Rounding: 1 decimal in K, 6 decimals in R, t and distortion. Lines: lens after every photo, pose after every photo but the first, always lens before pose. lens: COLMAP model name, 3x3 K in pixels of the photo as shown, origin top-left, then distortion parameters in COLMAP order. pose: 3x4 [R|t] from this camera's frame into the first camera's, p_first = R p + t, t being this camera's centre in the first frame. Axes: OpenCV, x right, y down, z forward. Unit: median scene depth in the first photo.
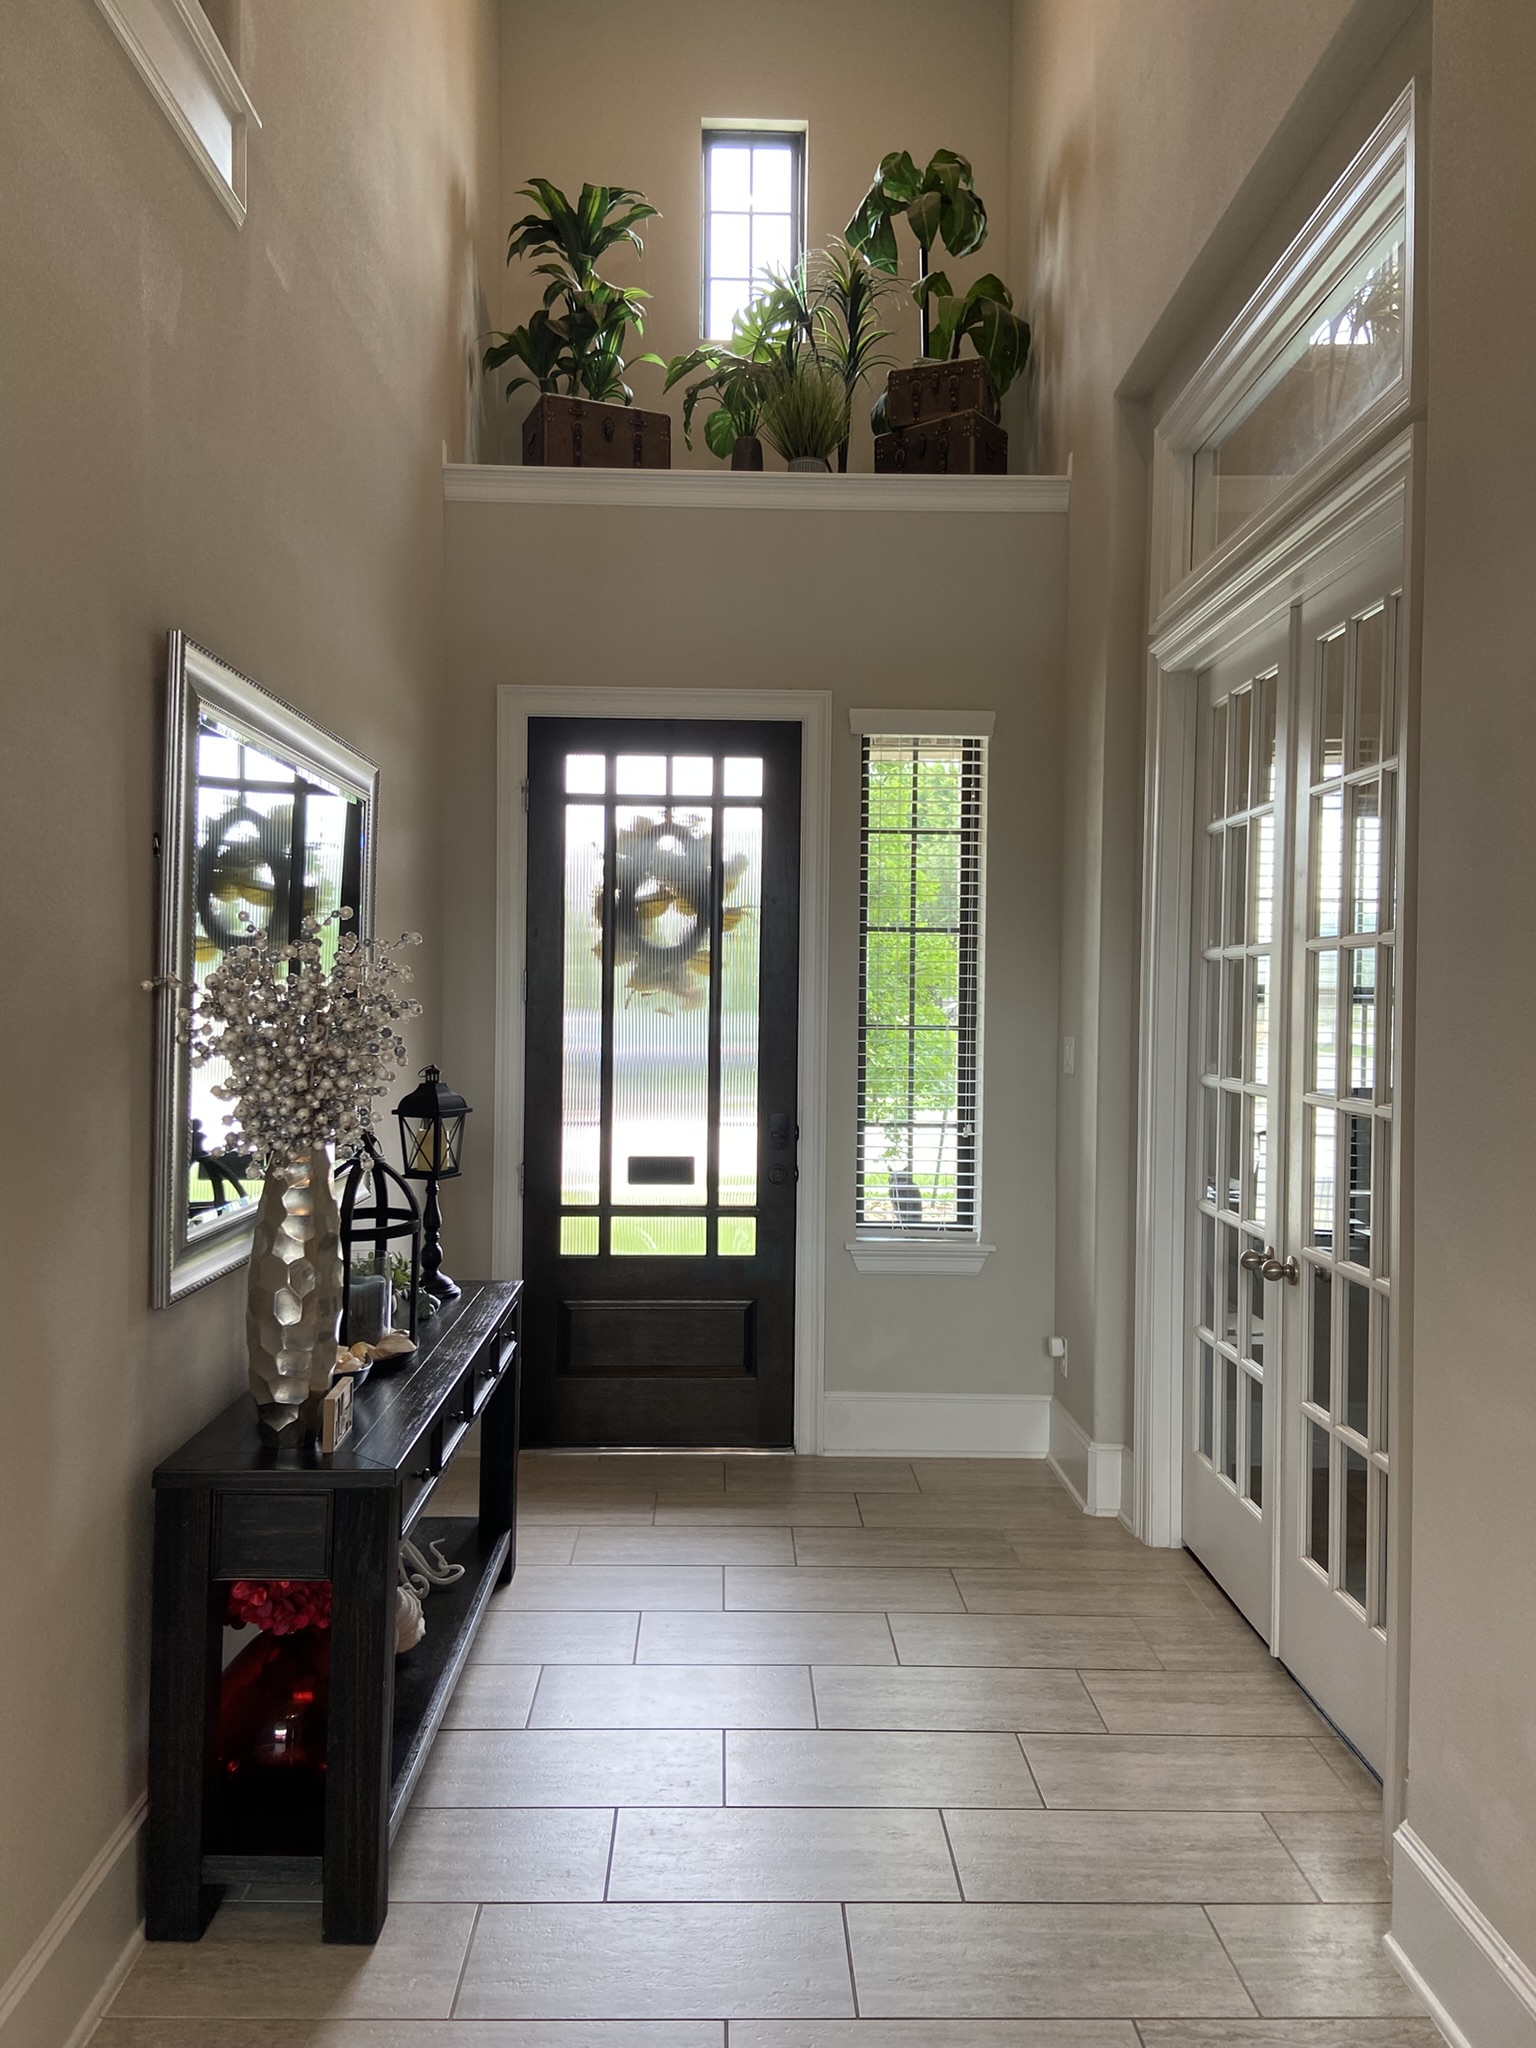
lens RADIAL K [[1544.7, 0, 764.0], [0, 1544.7, 1022.2], [0, 0, 1]] dist [0.114308, -0.139035]
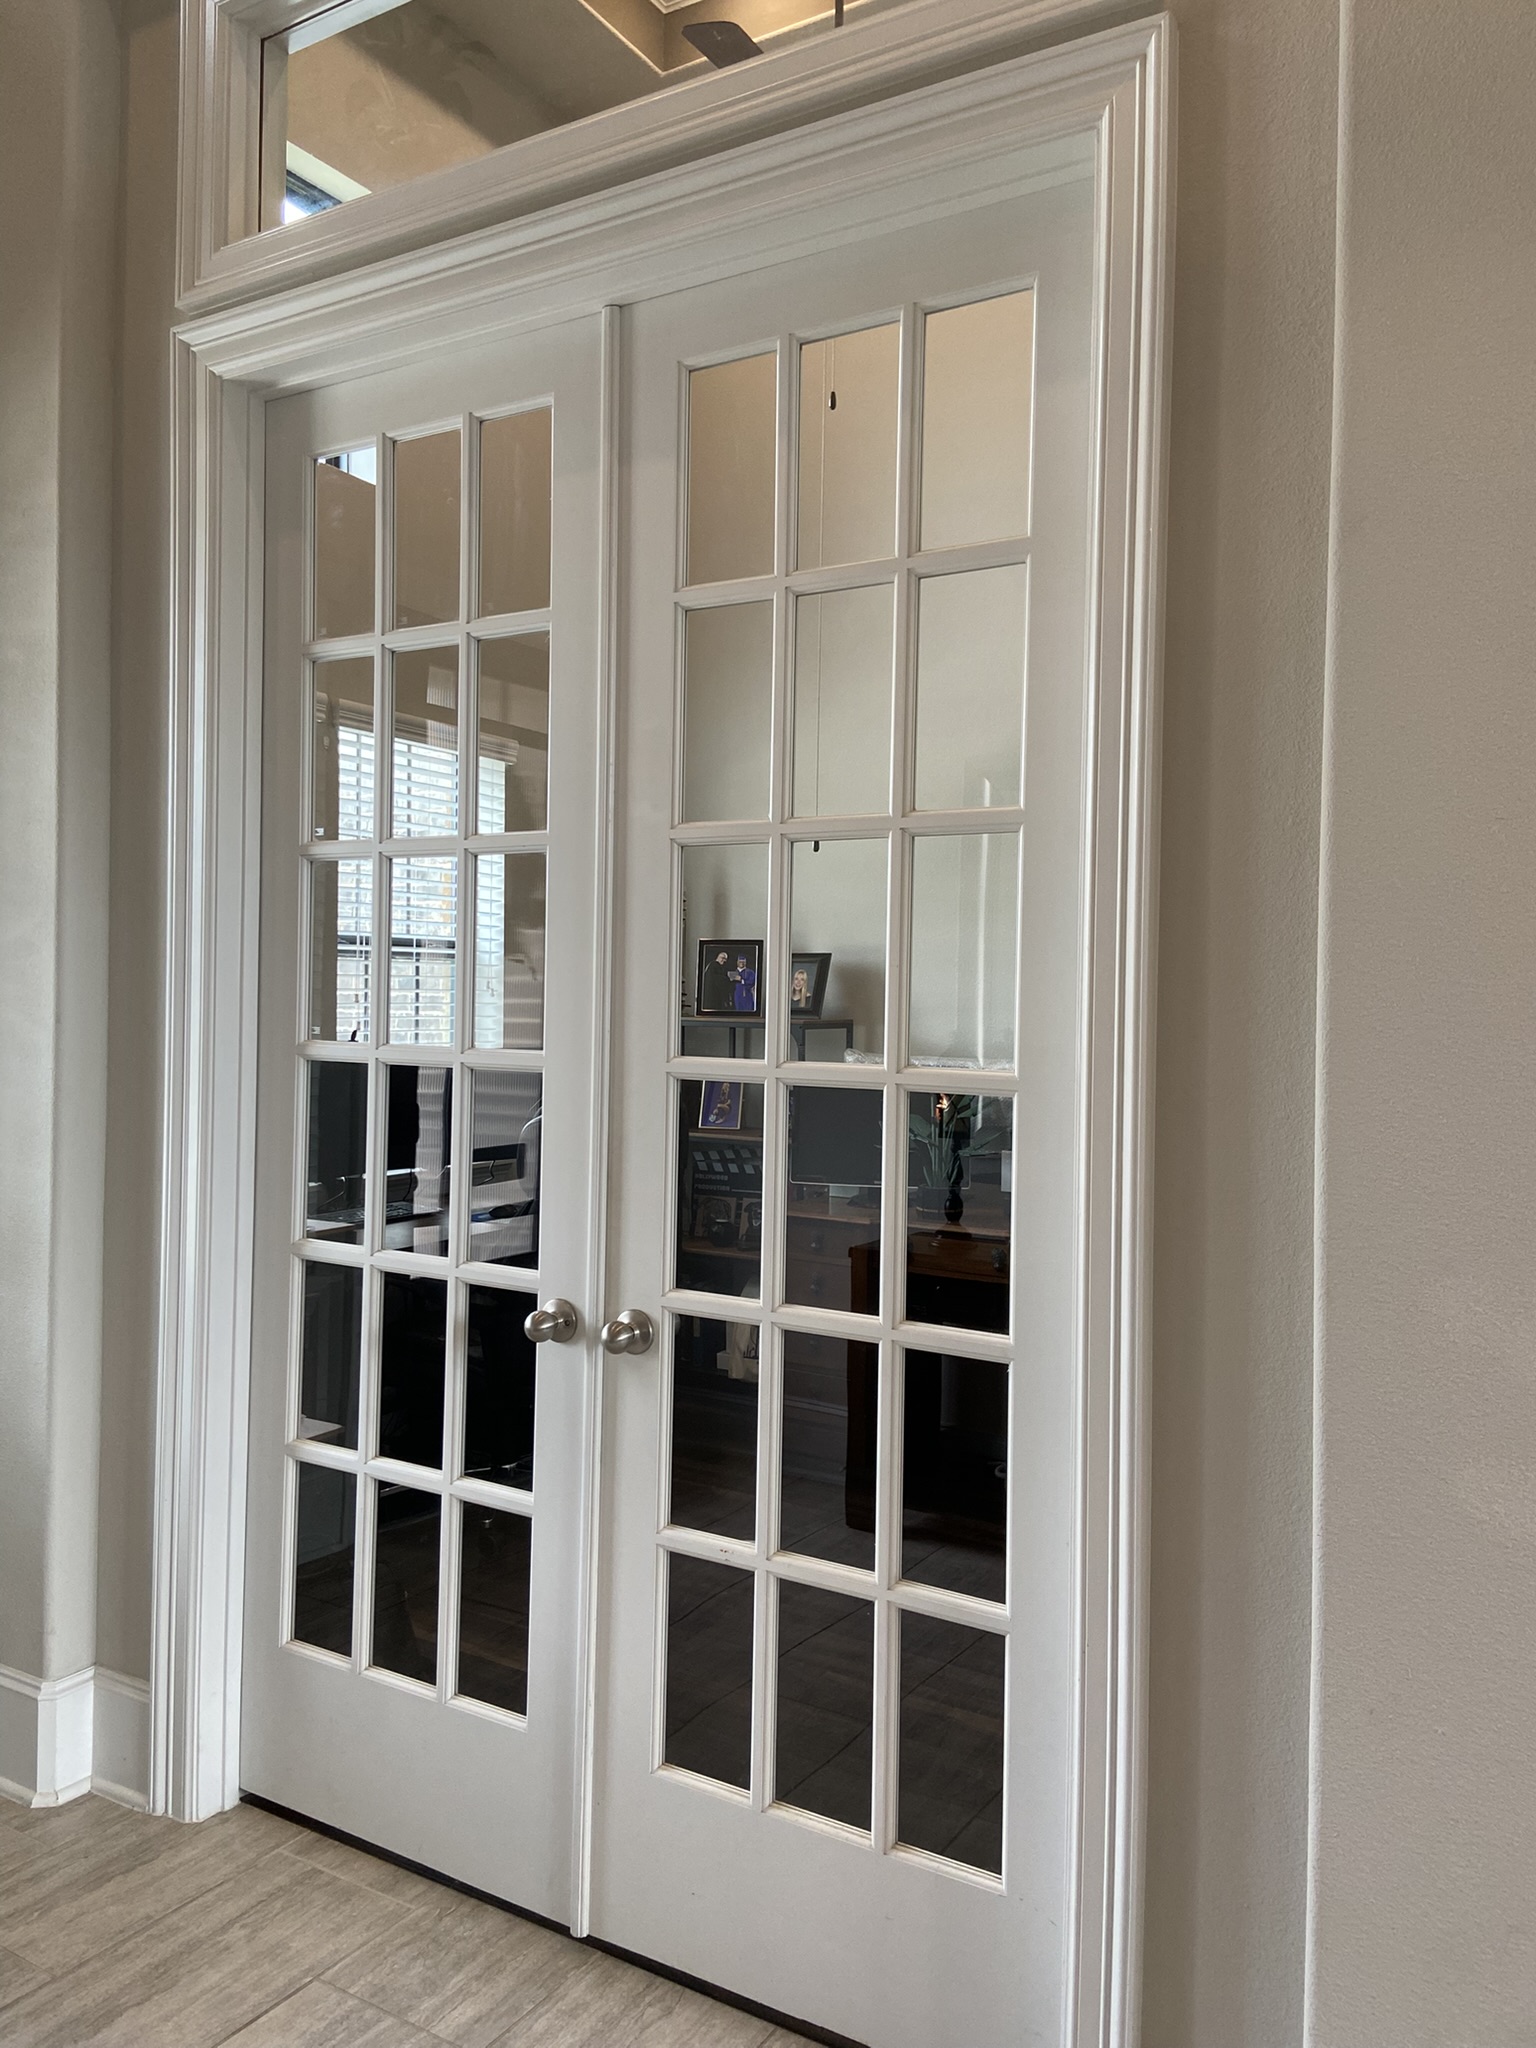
lens RADIAL K [[1544.7, 0, 767.2], [0, 1544.7, 1013.5], [0, 0, 1]] dist [0.114308, -0.139035]
pose [[0.549019, -0.023186, 0.835488, -0.142326], [0.011540, 0.999730, 0.020161, 0.010982], [-0.835730, -0.001427, 0.549139, 0.496667]]
